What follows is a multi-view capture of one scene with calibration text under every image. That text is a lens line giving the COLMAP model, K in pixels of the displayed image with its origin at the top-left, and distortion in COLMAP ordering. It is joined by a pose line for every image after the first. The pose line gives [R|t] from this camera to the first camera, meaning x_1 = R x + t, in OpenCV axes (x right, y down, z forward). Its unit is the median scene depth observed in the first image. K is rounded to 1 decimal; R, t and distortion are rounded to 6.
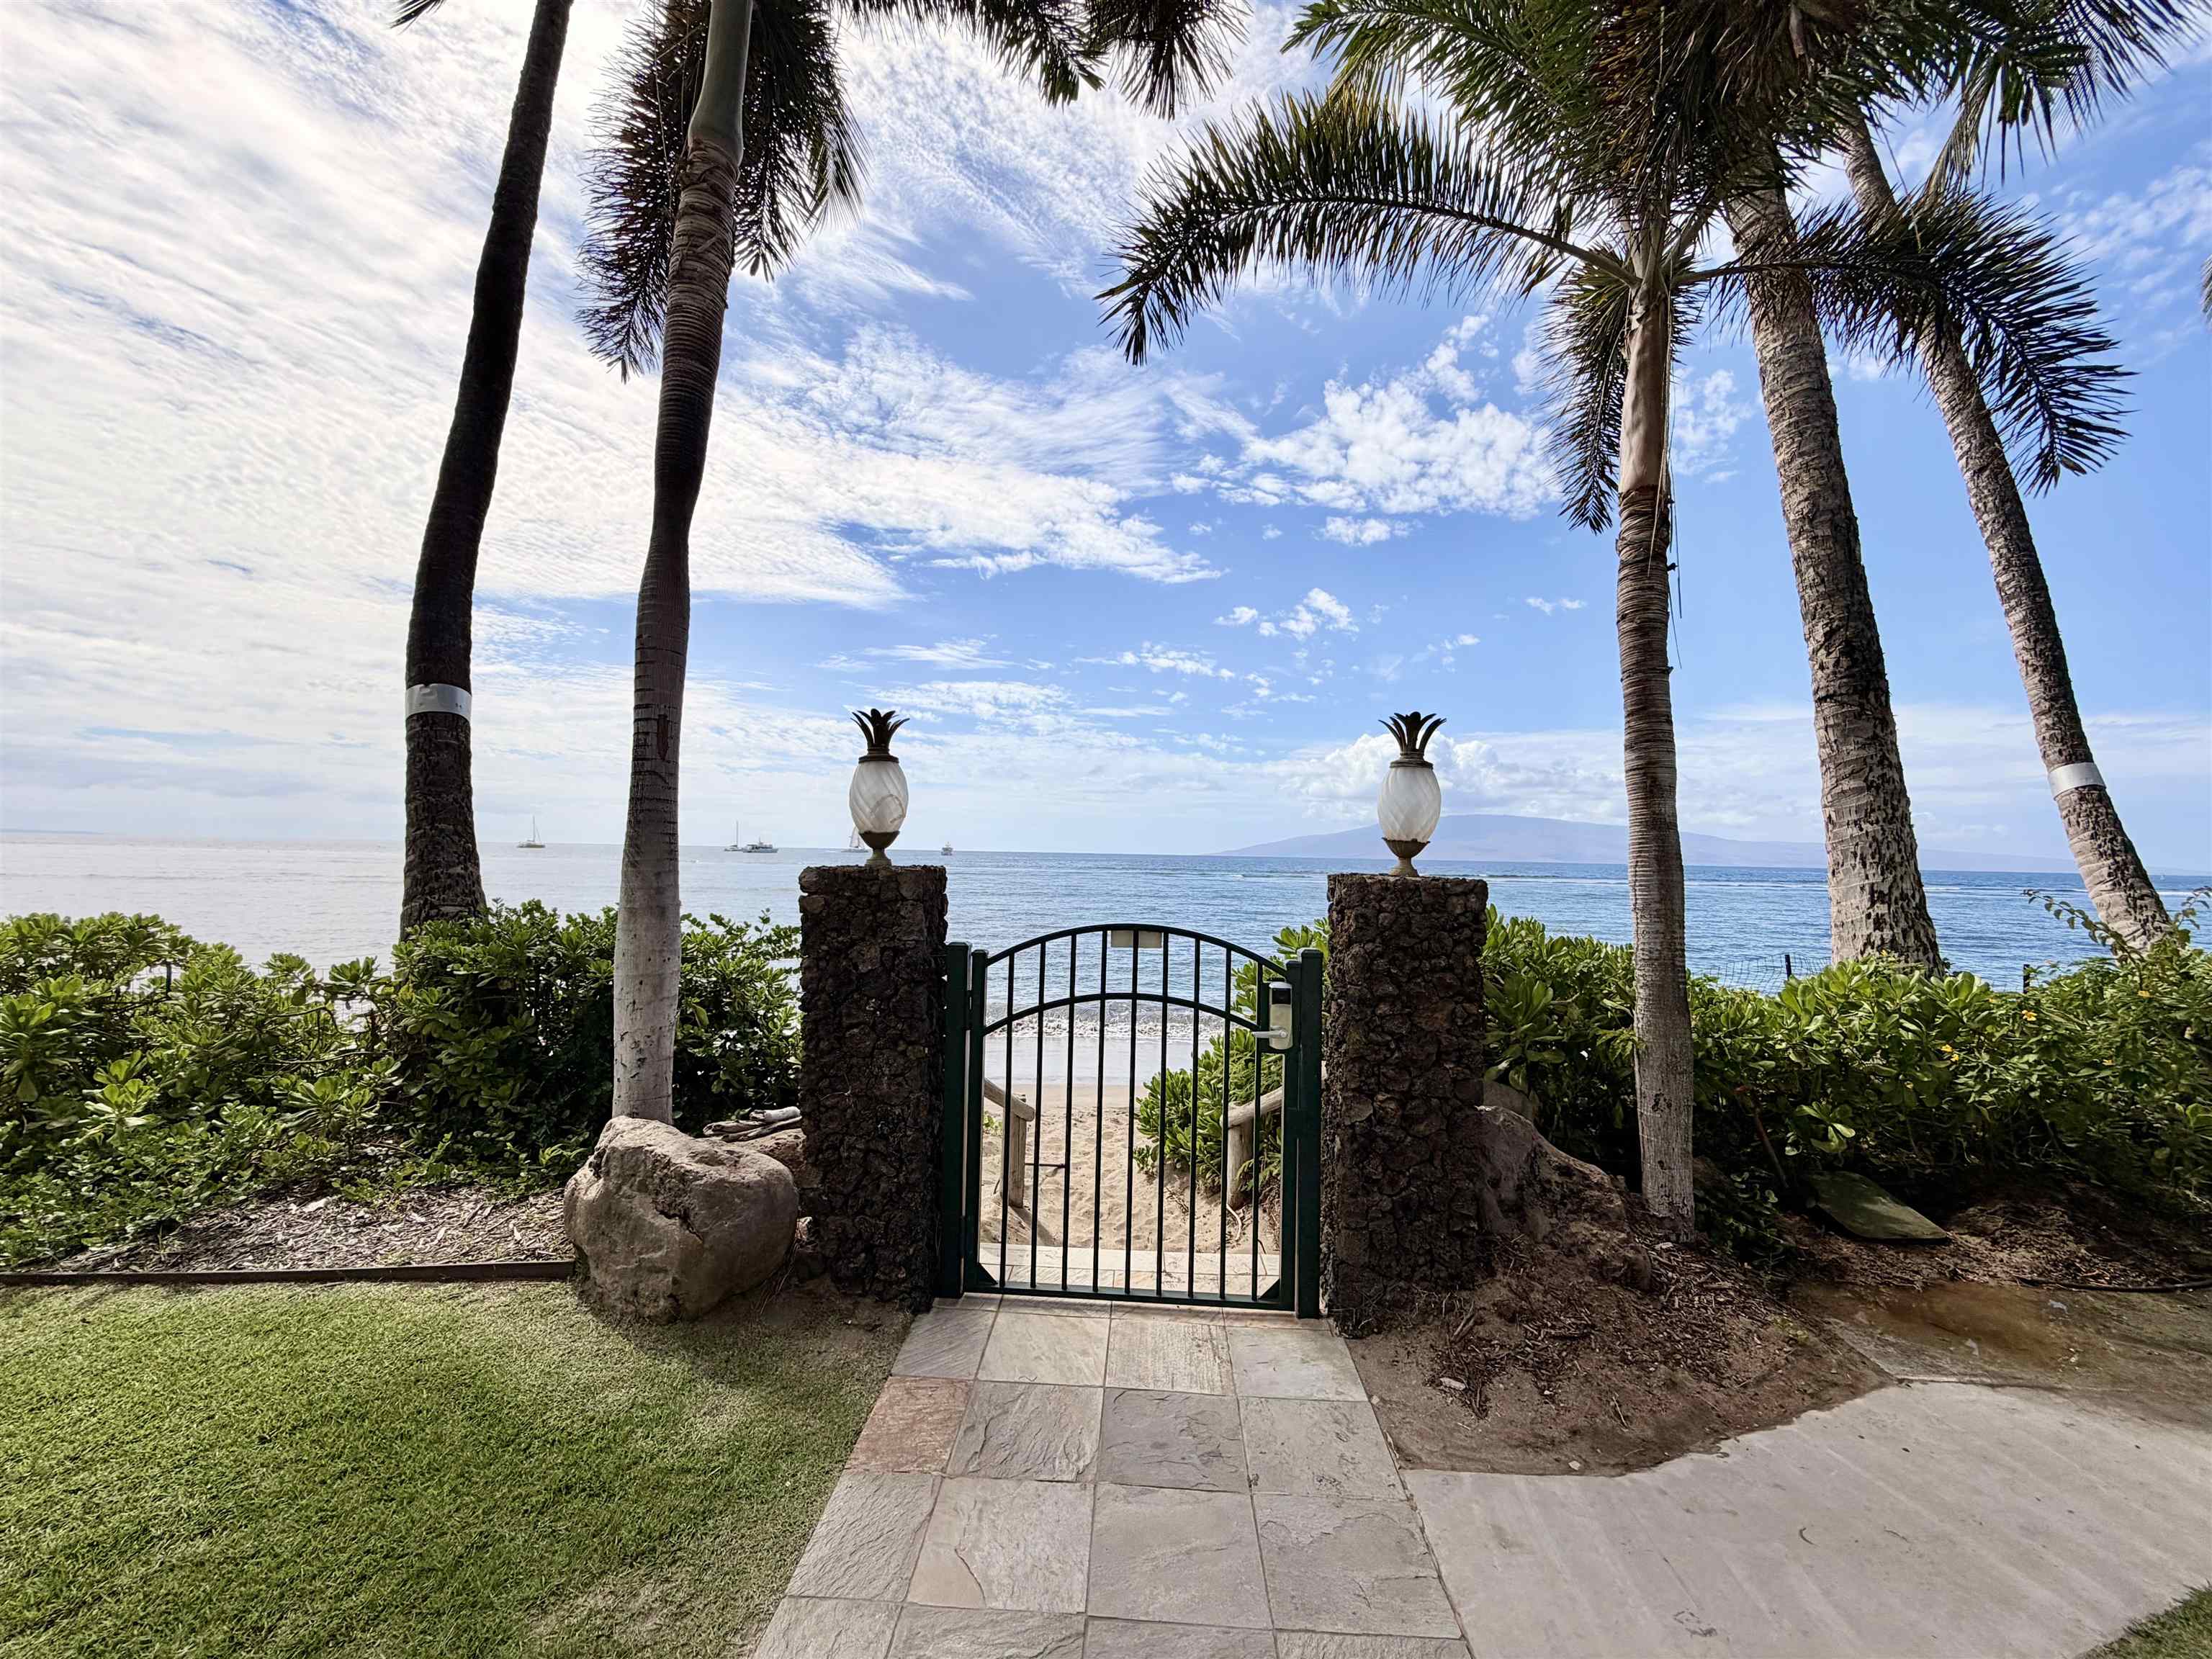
lens RADIAL K [[875.3, 0, 1095.9], [0, 875.3, 788.4], [0, 0, 1]] dist [-0.002766, 0.000551]
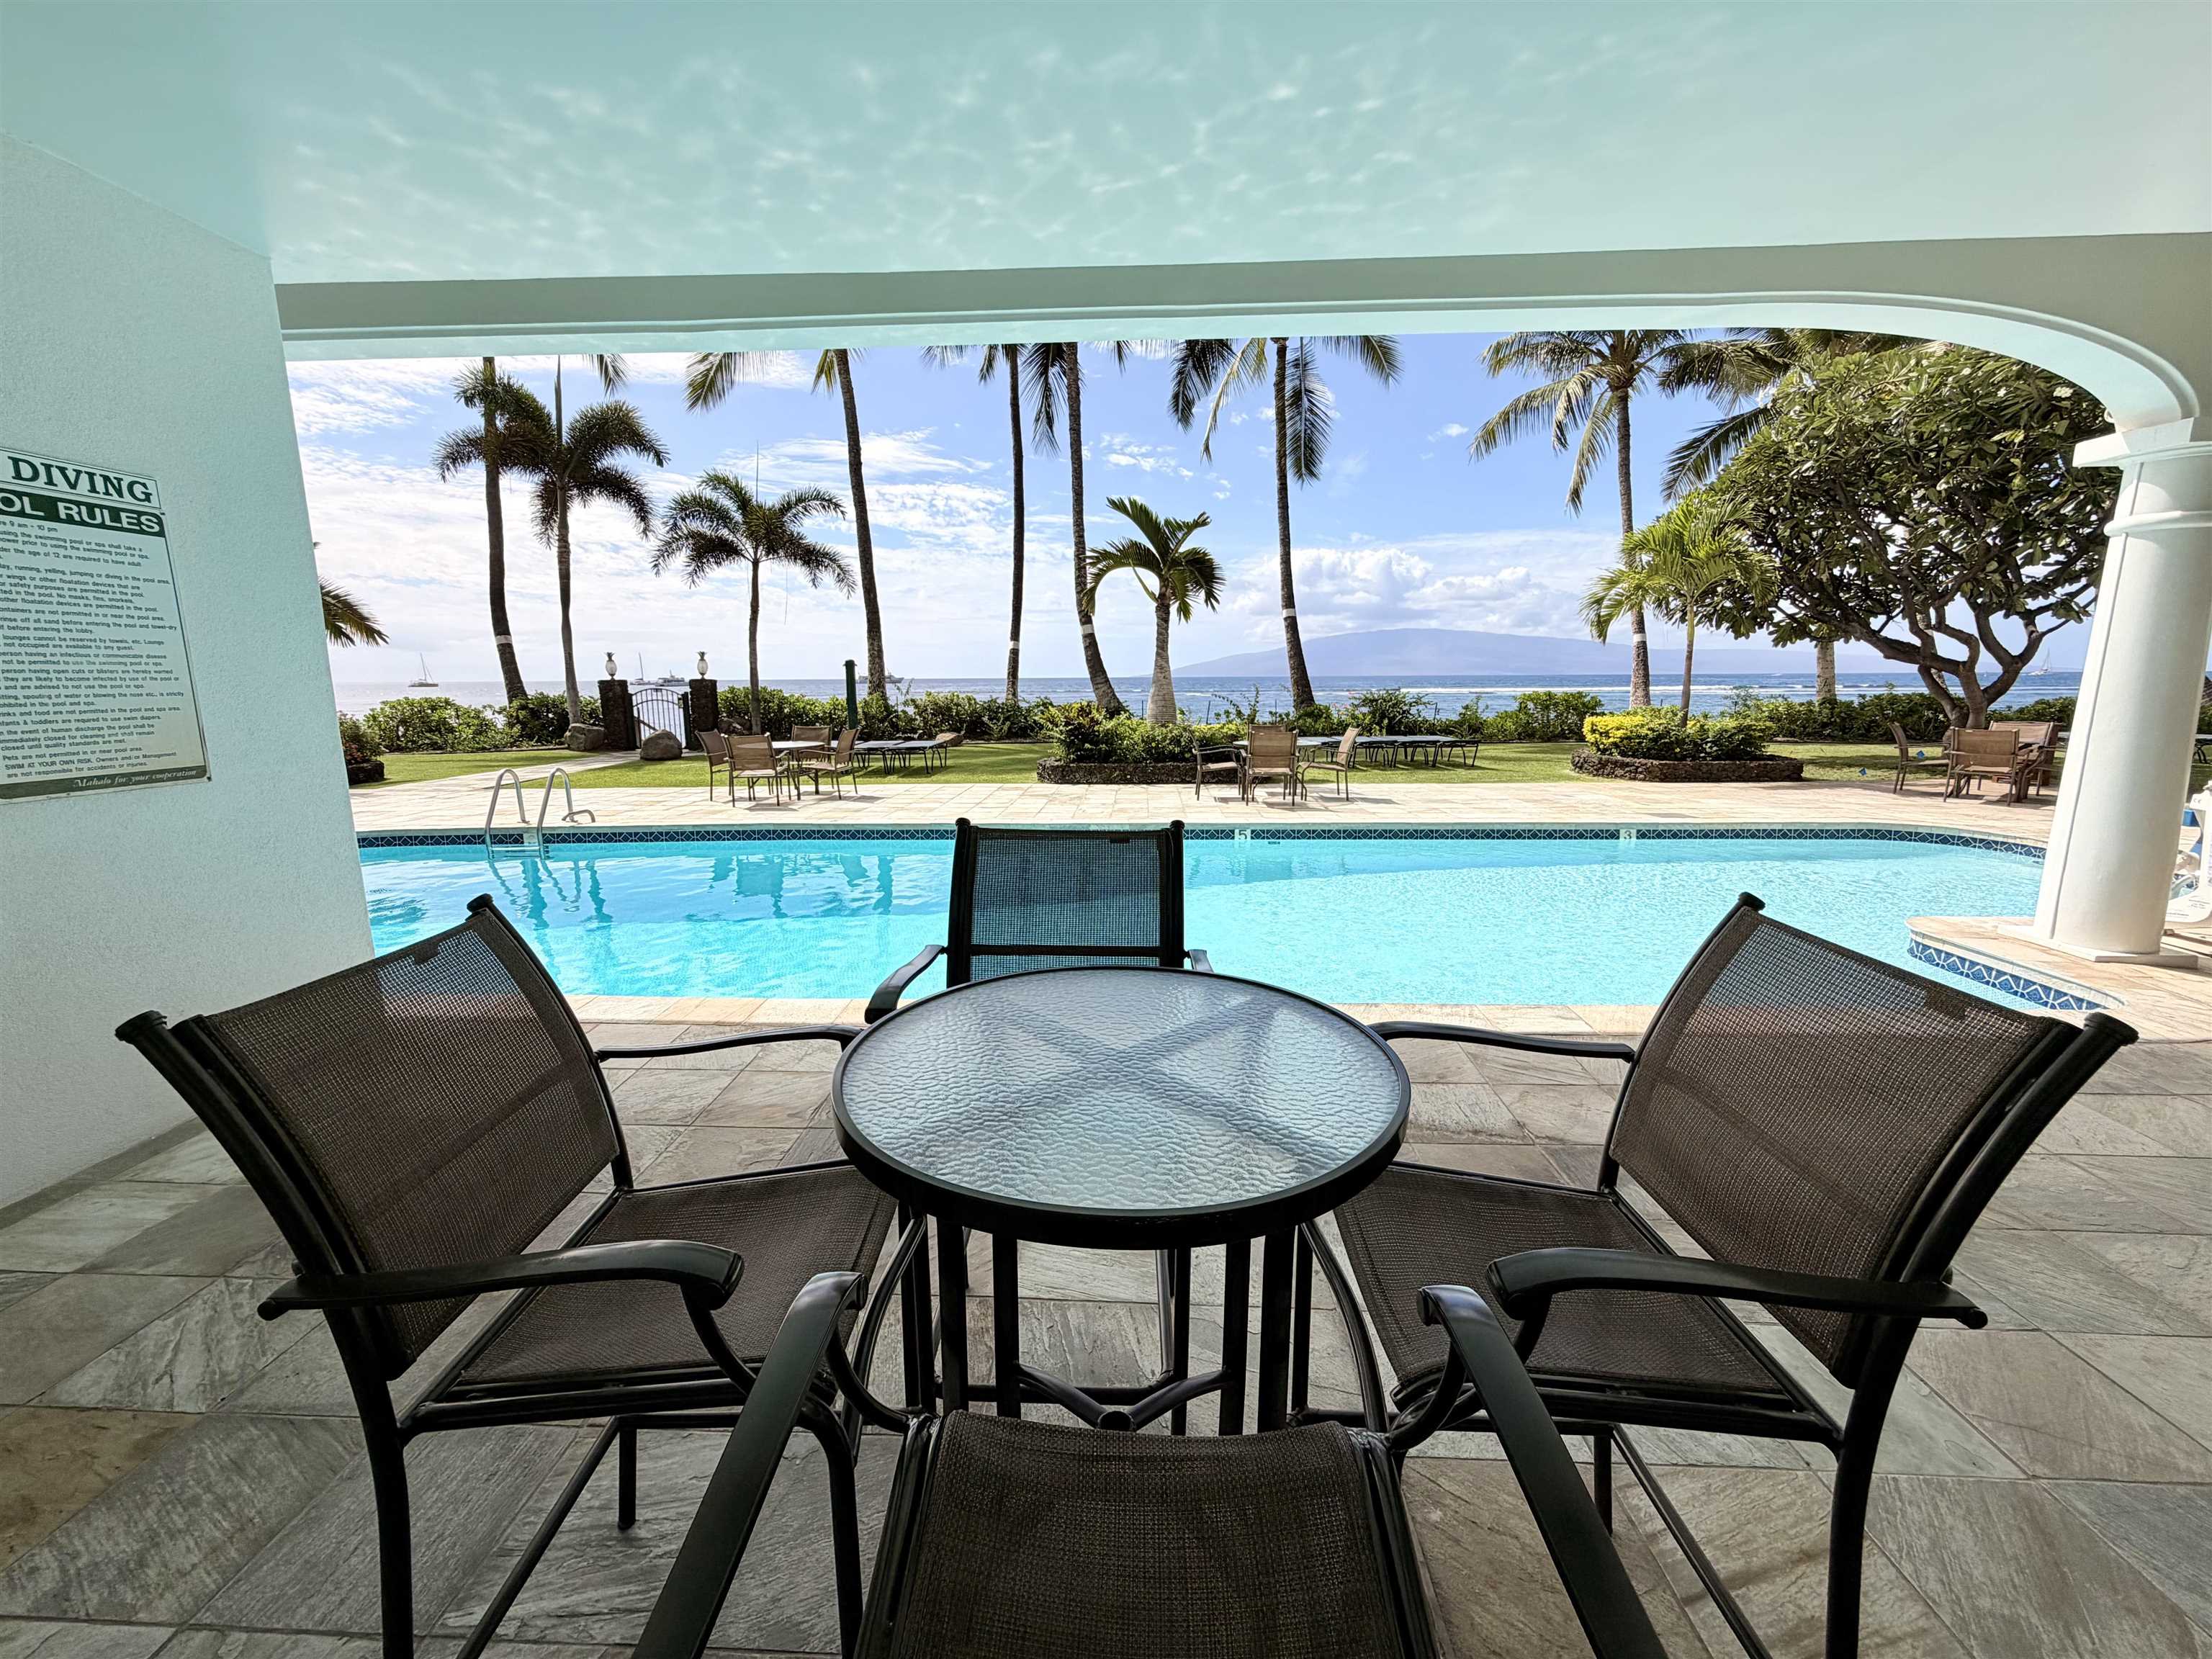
lens RADIAL K [[875.3, 0, 1095.9], [0, 875.3, 788.4], [0, 0, 1]] dist [-0.002766, 0.000551]
pose [[0.996041, -0.034495, 0.081926, 1.475363], [0.017540, 0.979785, 0.199282, -0.183816], [-0.087144, -0.197056, 0.976512, -3.067640]]
